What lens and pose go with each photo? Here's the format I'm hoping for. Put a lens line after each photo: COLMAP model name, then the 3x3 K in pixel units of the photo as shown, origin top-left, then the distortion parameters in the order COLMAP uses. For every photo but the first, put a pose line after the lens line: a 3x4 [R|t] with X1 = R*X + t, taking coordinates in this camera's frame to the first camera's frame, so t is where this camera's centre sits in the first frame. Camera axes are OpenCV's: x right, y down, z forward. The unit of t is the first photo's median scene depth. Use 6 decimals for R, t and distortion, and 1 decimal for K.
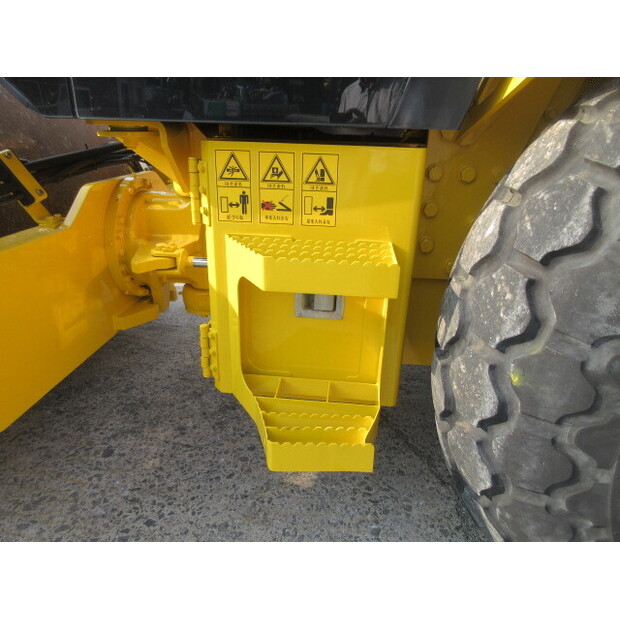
lens RADIAL K [[467.6, 0, 310.0], [0, 467.6, 310.0], [0, 0, 1]] dist [0.016508, 0.003370]
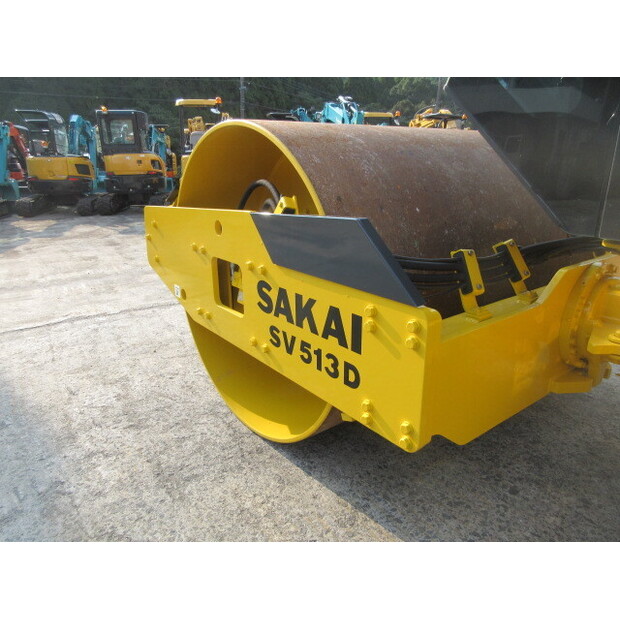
lens RADIAL K [[467.6, 0, 310.0], [0, 467.6, 310.0], [0, 0, 1]] dist [0.016508, 0.003370]
pose [[0.696848, 0.203237, -0.687821, -0.072715], [-0.255147, 0.966523, 0.027092, -0.031561], [0.670300, 0.156616, 0.725375, -0.250274]]
